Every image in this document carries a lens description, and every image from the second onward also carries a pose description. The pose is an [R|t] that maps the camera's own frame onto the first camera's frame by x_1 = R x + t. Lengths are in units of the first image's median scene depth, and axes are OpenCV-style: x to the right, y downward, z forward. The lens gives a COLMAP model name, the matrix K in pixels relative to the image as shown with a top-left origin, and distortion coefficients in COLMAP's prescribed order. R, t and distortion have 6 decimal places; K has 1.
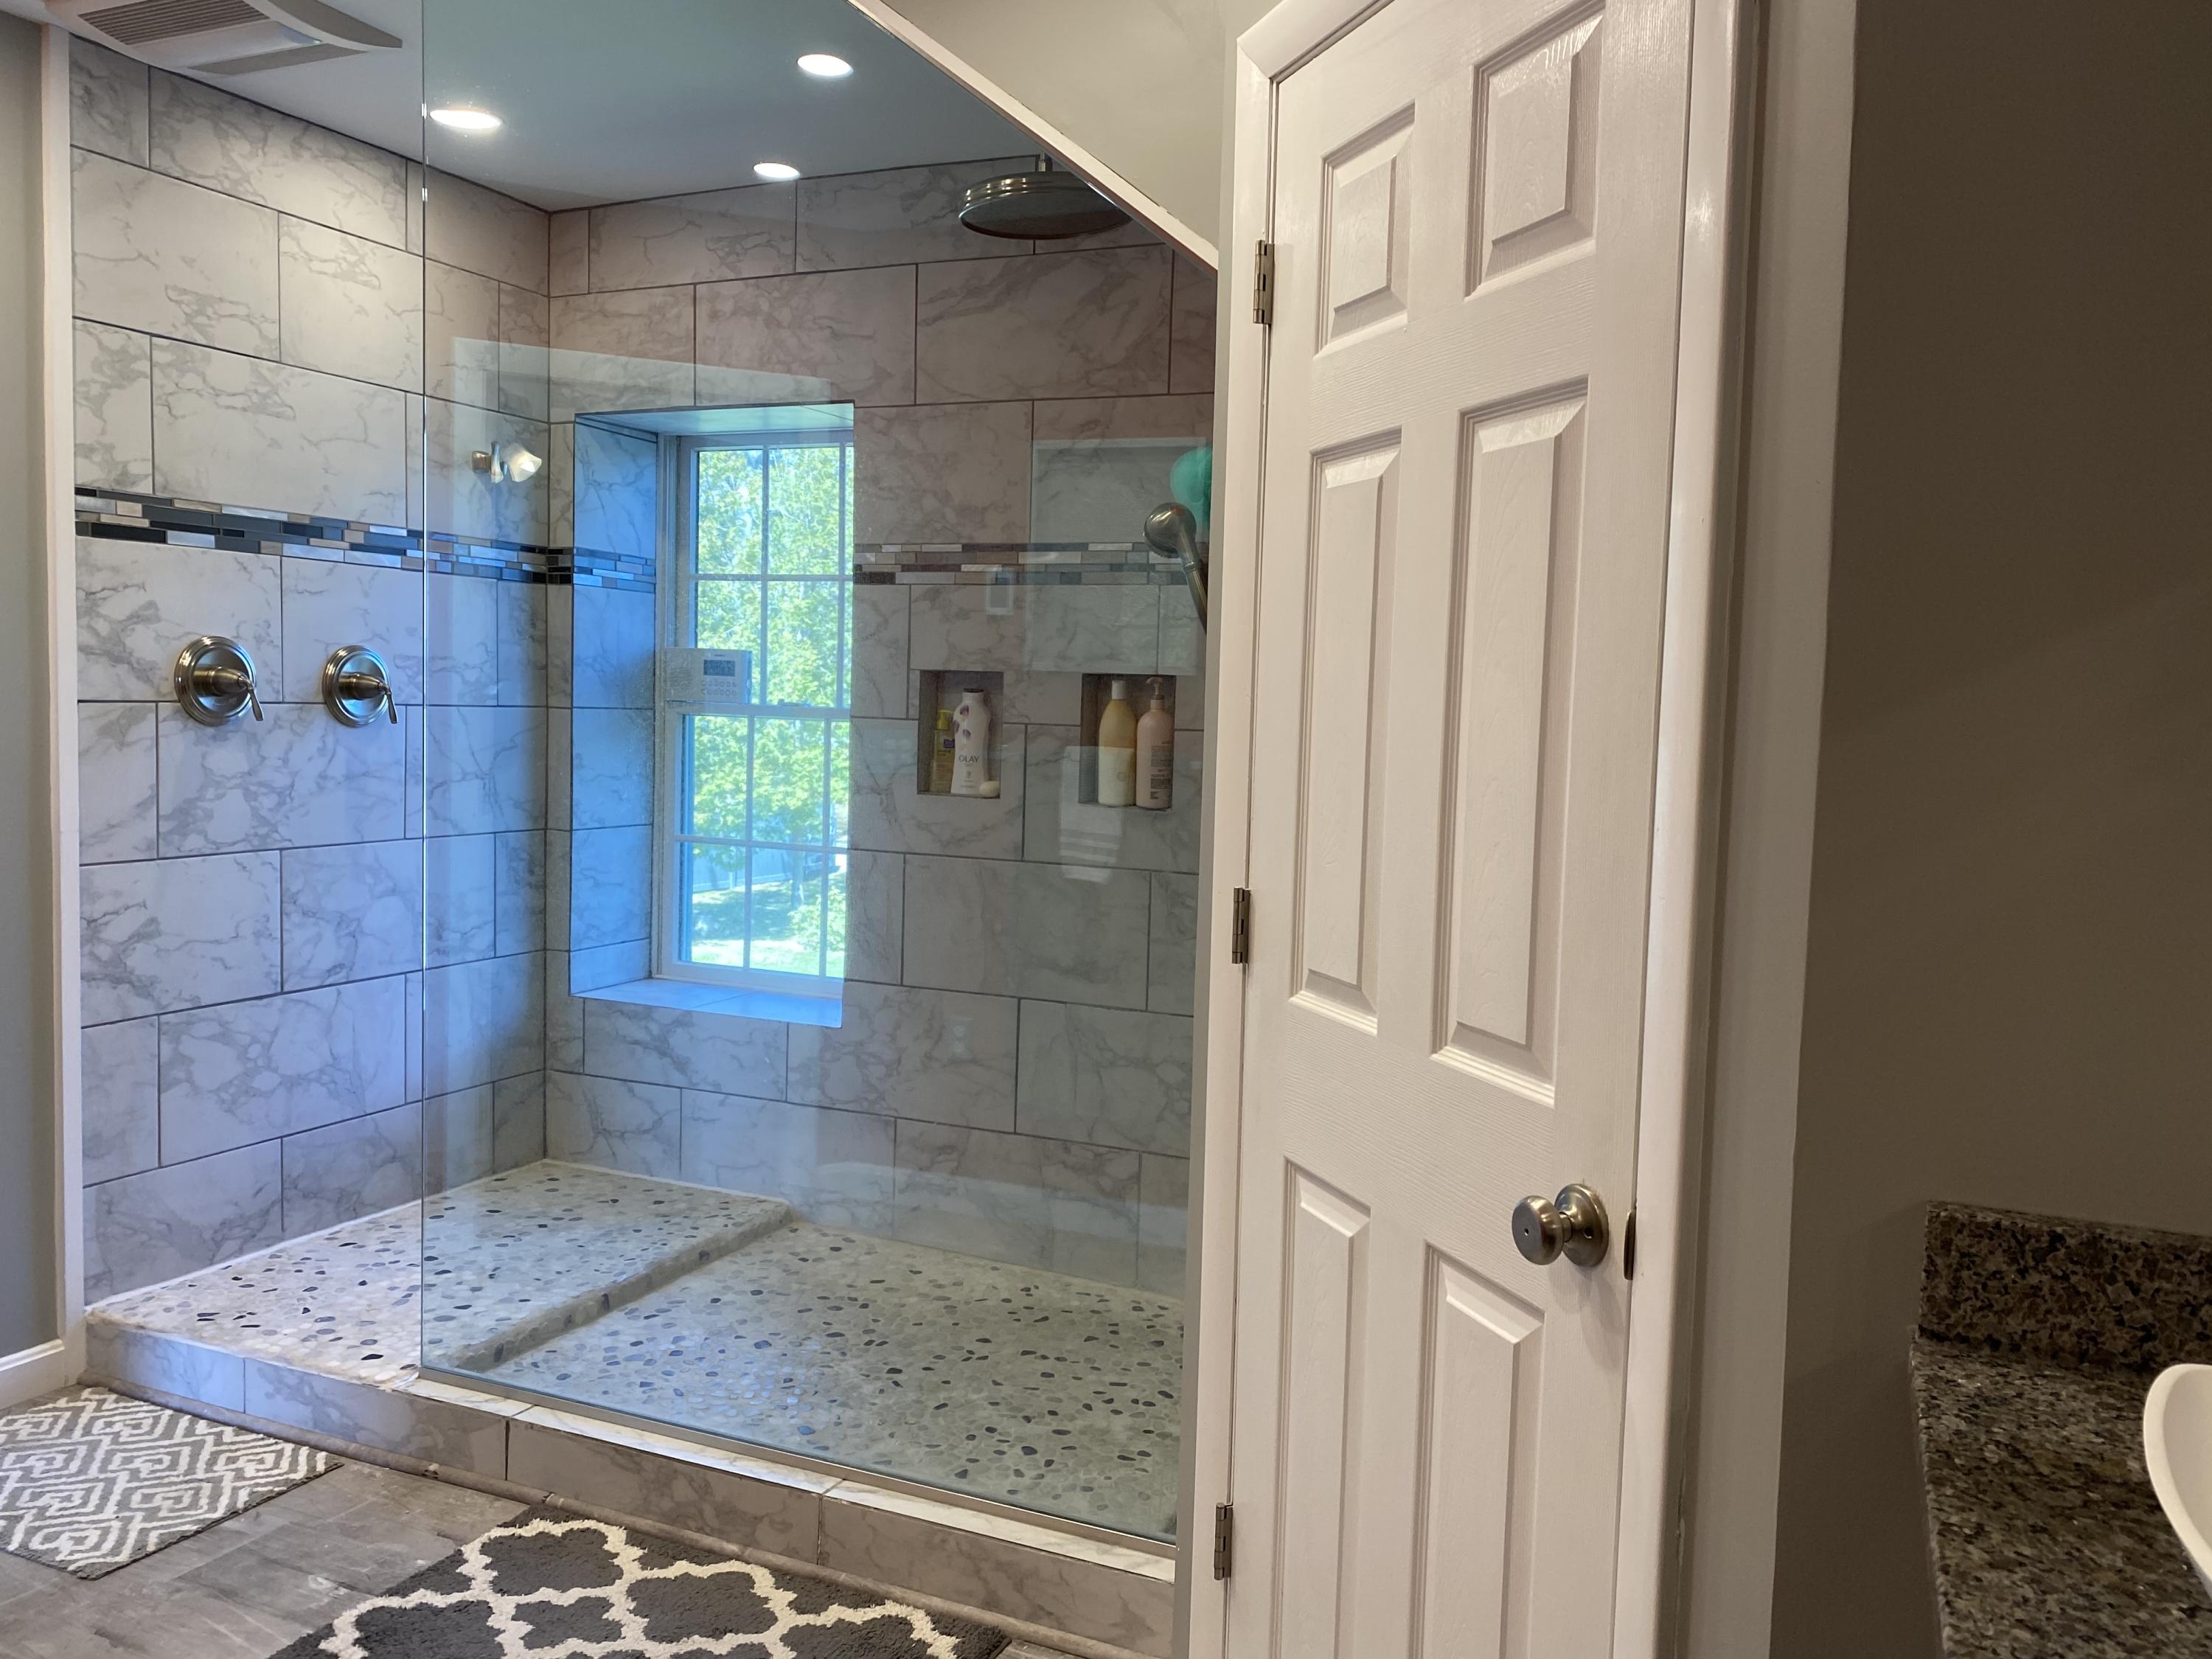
lens RADIAL K [[1670.7, 0, 1107.7], [0, 1670.7, 824.2], [0, 0, 1]] dist [0.025140, -0.031789]
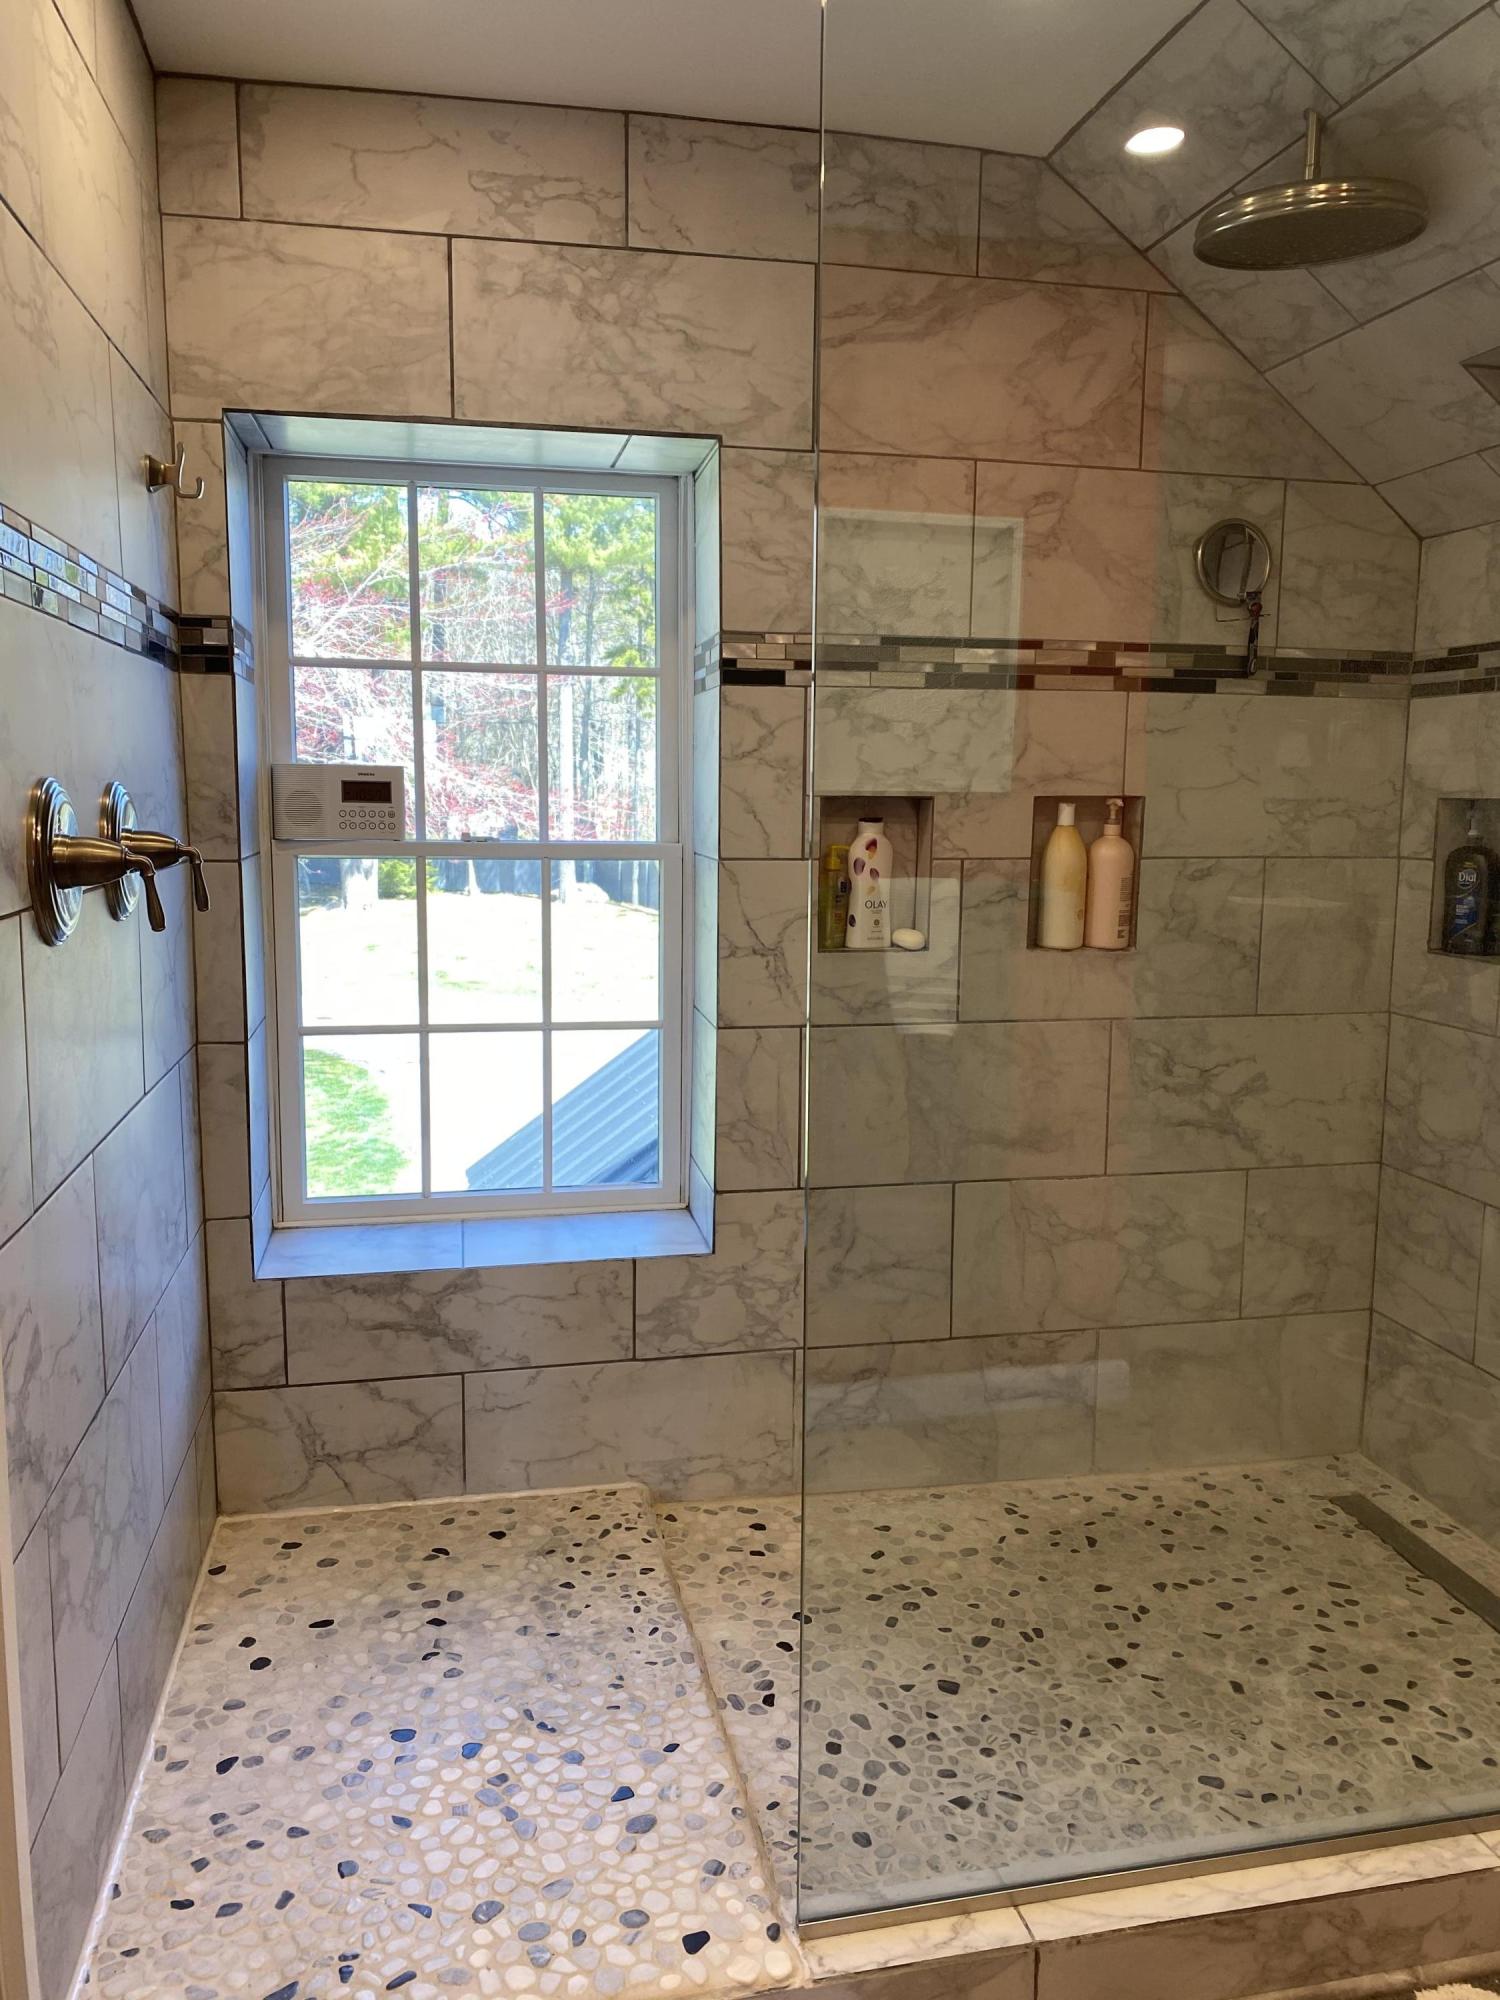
lens RADIAL K [[1510.5, 0, 734.7], [0, 1510.5, 1002.4], [0, 0, 1]] dist [0.025140, -0.031789]
pose [[0.817569, -0.101909, 0.566741, -0.571622], [0.059456, 0.993894, 0.092948, -0.064638], [-0.572753, -0.042295, 0.818636, 0.438156]]
